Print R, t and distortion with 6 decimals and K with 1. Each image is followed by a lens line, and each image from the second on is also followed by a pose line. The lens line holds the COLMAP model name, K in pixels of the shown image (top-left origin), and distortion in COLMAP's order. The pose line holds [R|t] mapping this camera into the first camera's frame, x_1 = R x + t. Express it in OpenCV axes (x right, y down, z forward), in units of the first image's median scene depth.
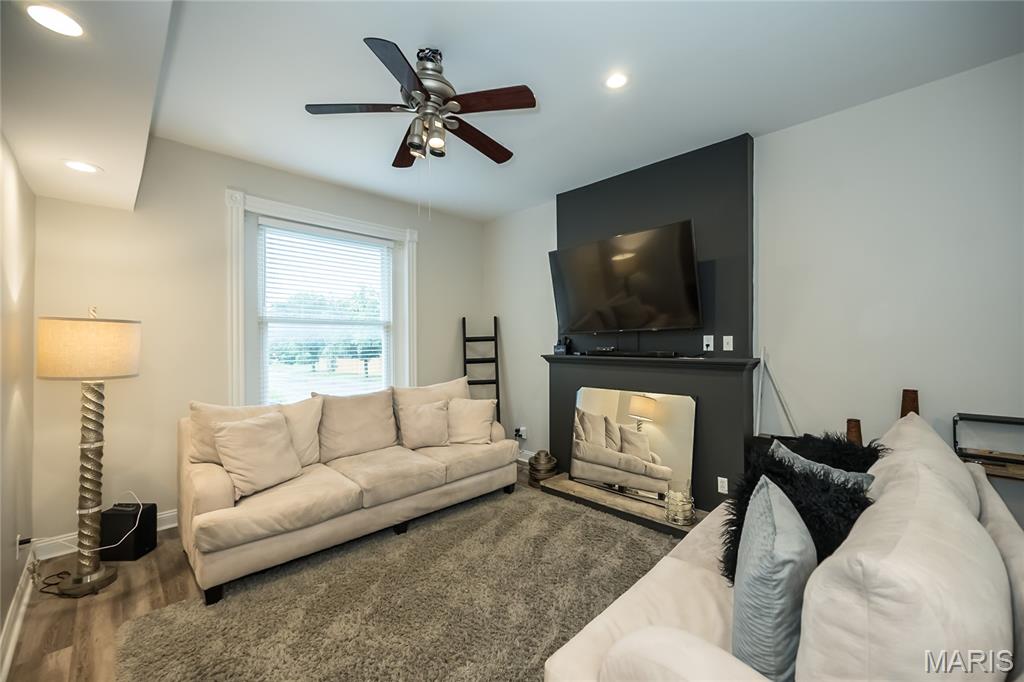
lens RADIAL K [[407.7, 0, 522.4], [0, 407.7, 343.5], [0, 0, 1]] dist [0.000155, 0.000003]
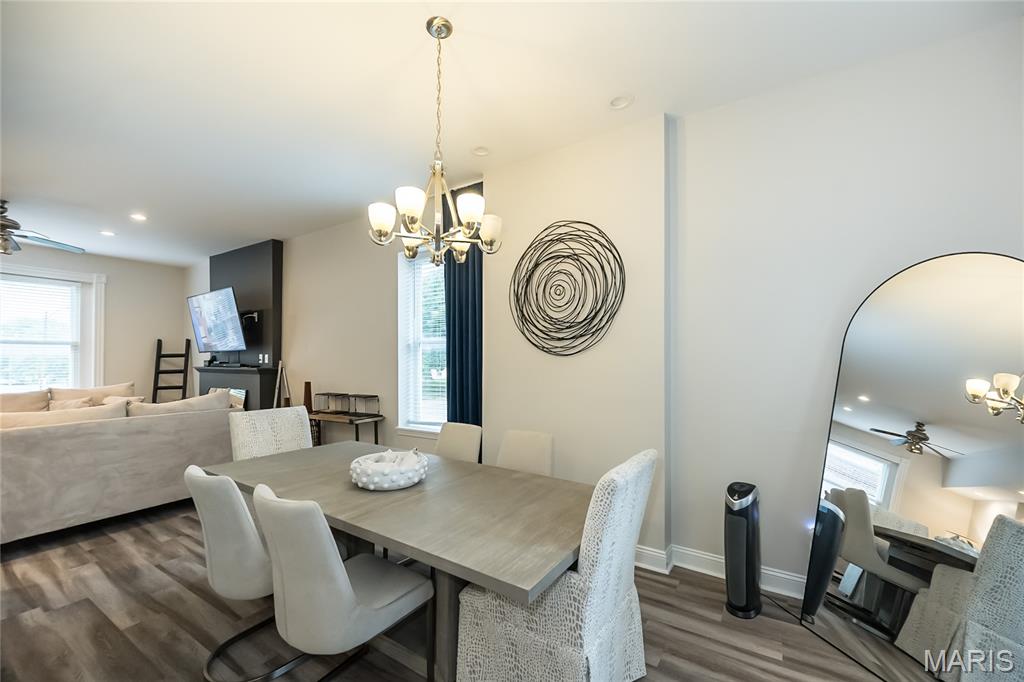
lens RADIAL K [[406.3, 0, 501.4], [0, 406.3, 356.8], [0, 0, 1]] dist [-0.000098, -0.000059]
pose [[0.976366, 0.005103, 0.216062, 0.939260], [-0.002774, 0.999935, -0.011082, 0.006391], [-0.216104, 0.010220, 0.976317, -0.756279]]
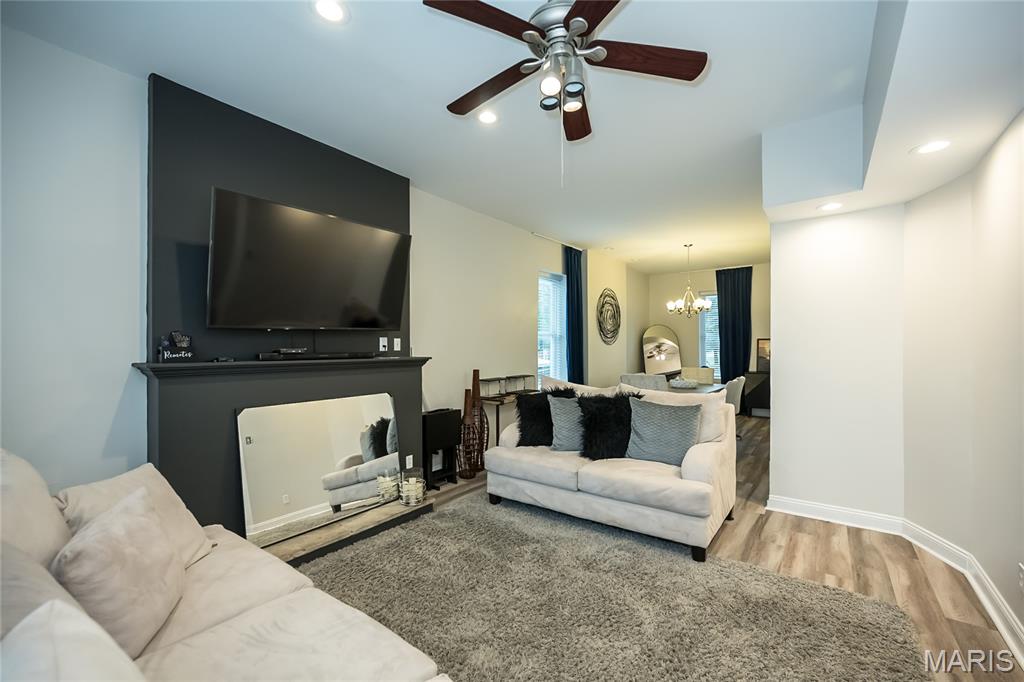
lens RADIAL K [[411.3, 0, 498.6], [0, 411.3, 345.9], [0, 0, 1]] dist [0.001874, -0.000018]
pose [[-0.111770, 0.008196, 0.993700, -0.615551], [0.006120, 0.999953, -0.007559, 0.012162], [-0.993715, 0.005237, -0.111814, 0.715853]]
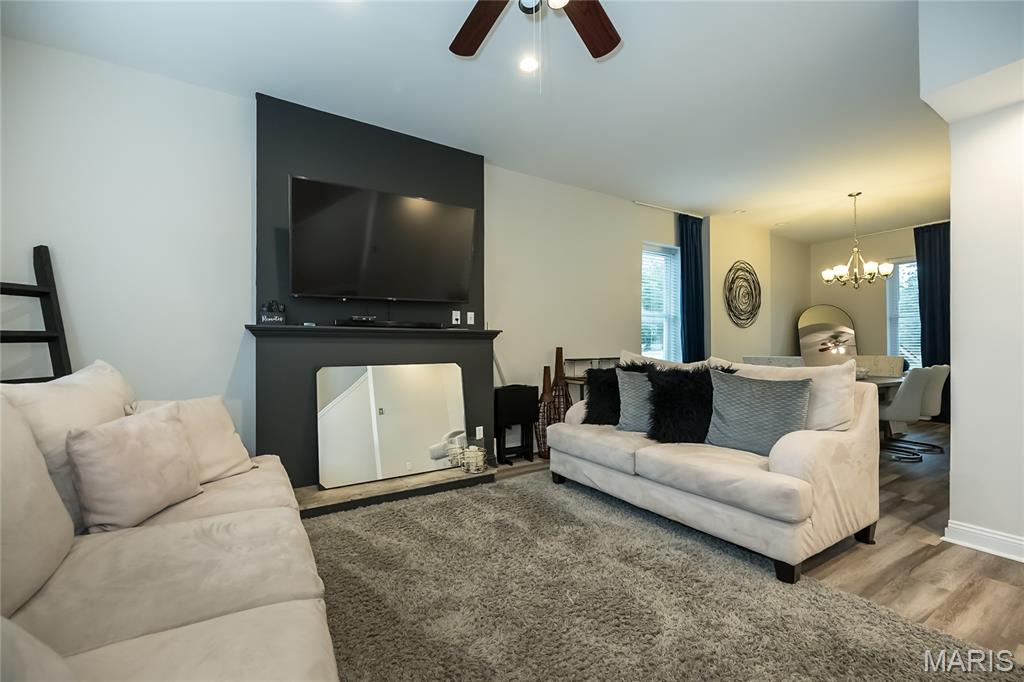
lens RADIAL K [[401.4, 0, 492.9], [0, 401.4, 344.4], [0, 0, 1]] dist [0.002153, 0.000182]
pose [[0.259751, 0.011408, 0.965608, -0.547229], [0.000419, 0.999929, -0.011927, 0.078898], [-0.965676, 0.003503, 0.259728, 0.530487]]
